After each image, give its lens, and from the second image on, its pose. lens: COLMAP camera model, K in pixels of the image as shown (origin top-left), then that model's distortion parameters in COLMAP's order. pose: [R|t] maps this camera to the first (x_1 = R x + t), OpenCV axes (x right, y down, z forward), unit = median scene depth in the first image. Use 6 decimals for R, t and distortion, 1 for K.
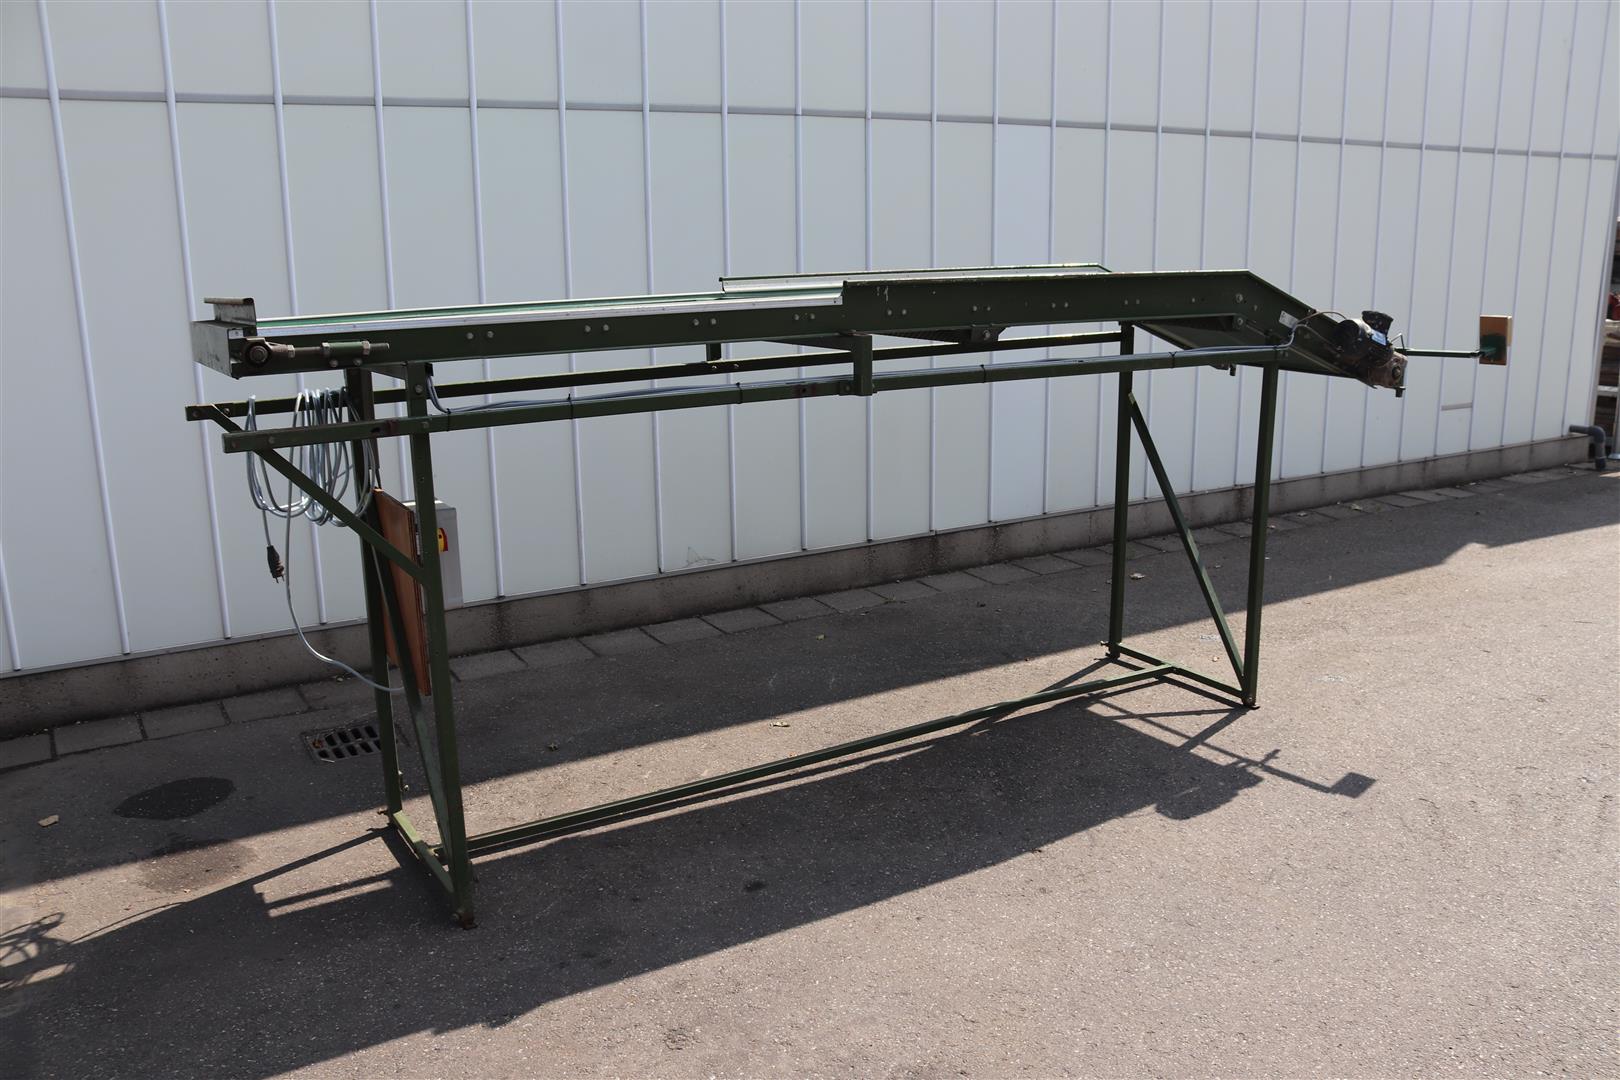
lens RADIAL K [[1378.0, 0, 810.0], [0, 1378.0, 540.0], [0, 0, 1]] dist [-0.153387, 0.146624]
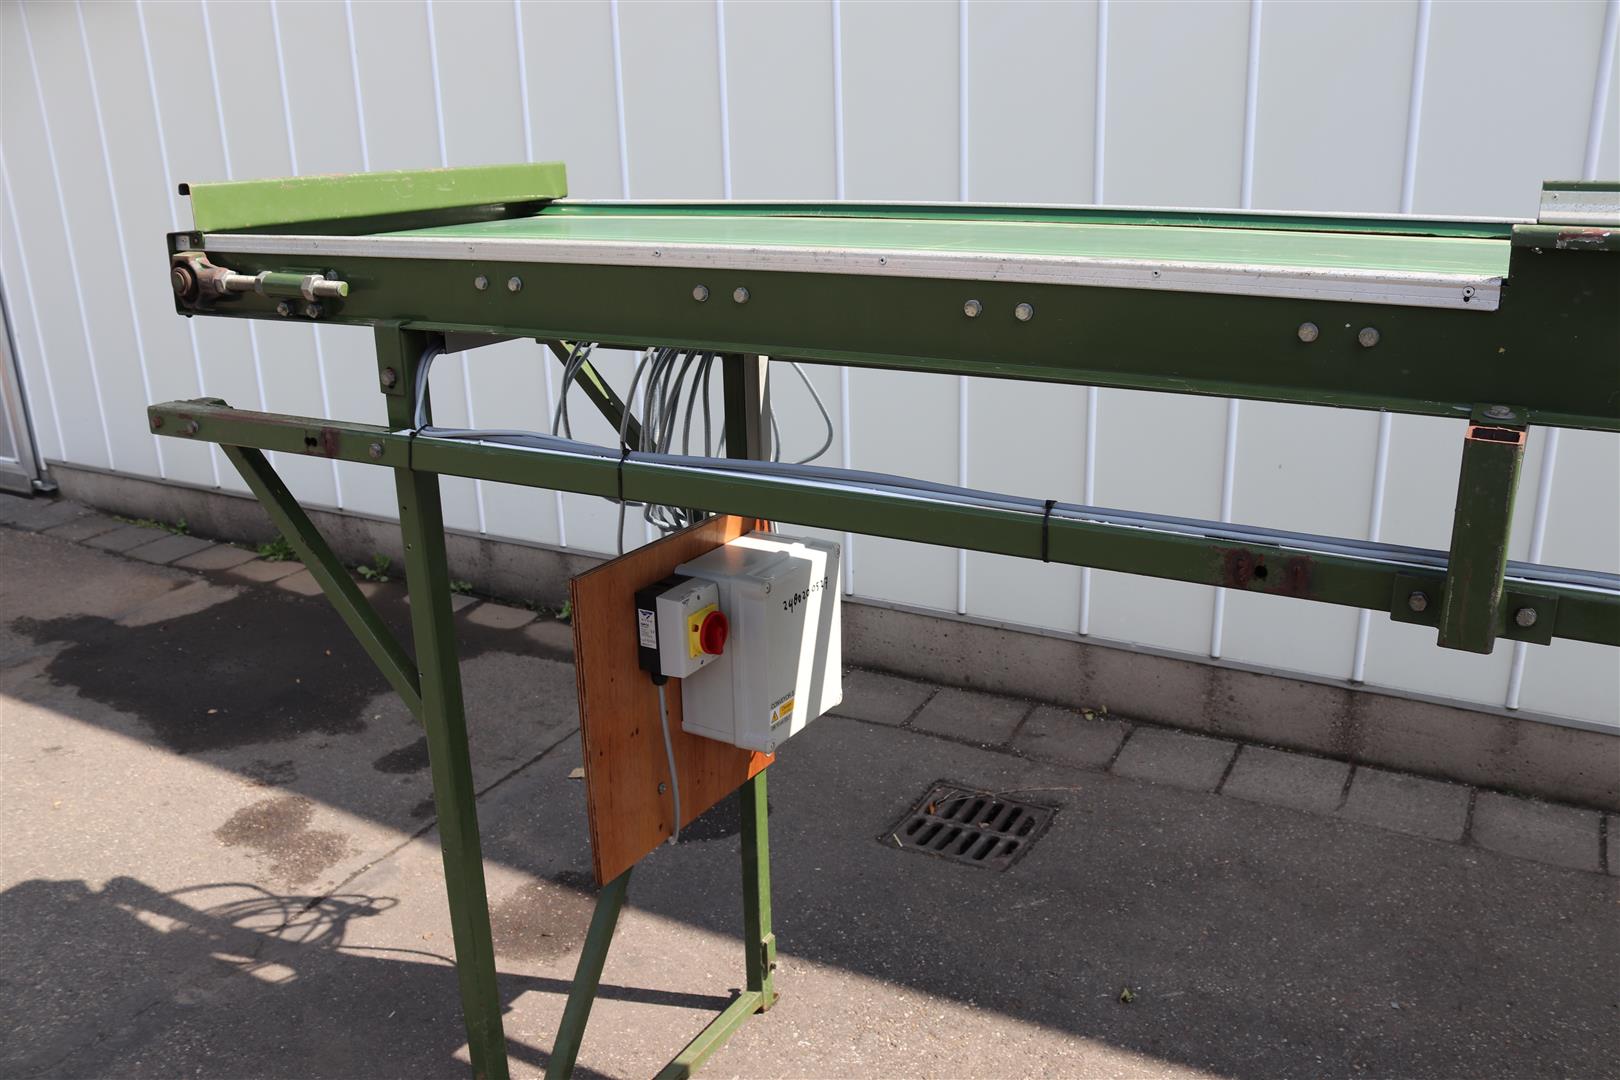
lens RADIAL K [[1357.7, 0, 821.4], [0, 1357.7, 559.4], [0, 0, 1]] dist [-0.154489, 0.141168]
pose [[0.500155, 0.286848, -0.817046, 0.156403], [-0.175355, 0.957542, 0.228830, -0.132826], [0.847995, 0.028823, 0.529219, 0.615408]]
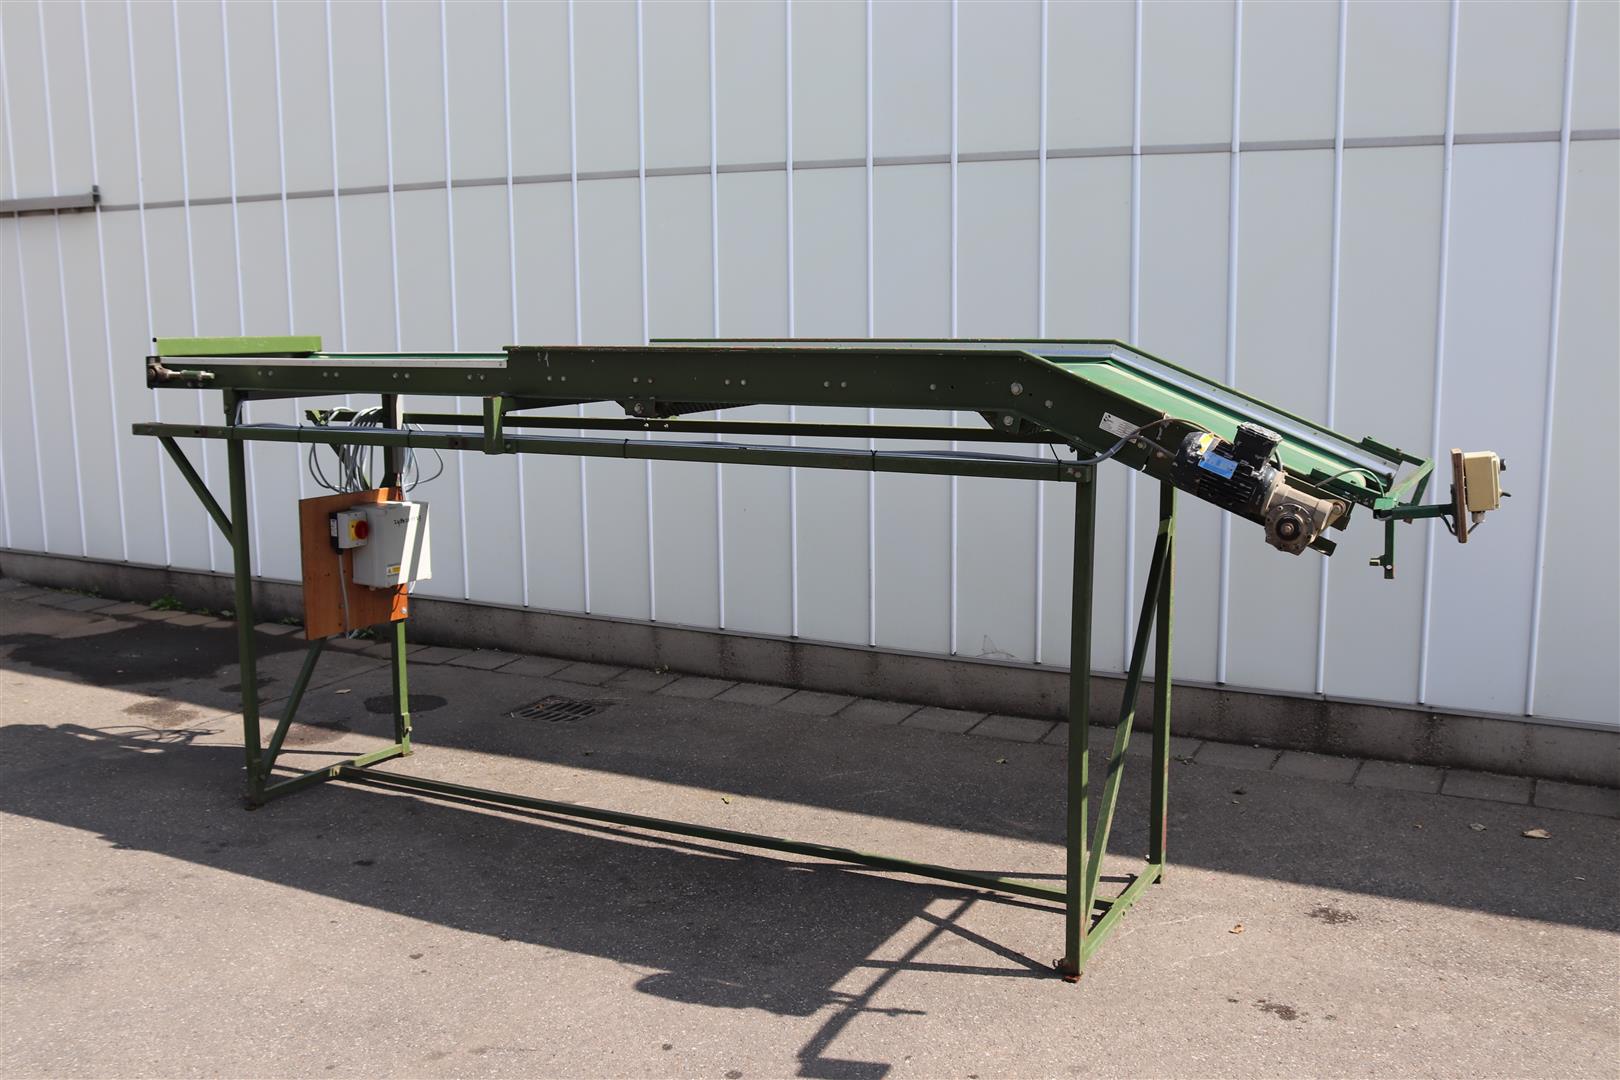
lens RADIAL K [[1563.8, 0, 810.0], [0, 1563.8, 540.0], [0, 0, 1]] dist [-0.142813, 0.173021]
pose [[0.510332, 0.149861, -0.846819, 0.978756], [-0.189393, 0.980108, 0.059312, -0.130342], [0.838863, 0.130113, 0.528563, 0.480549]]
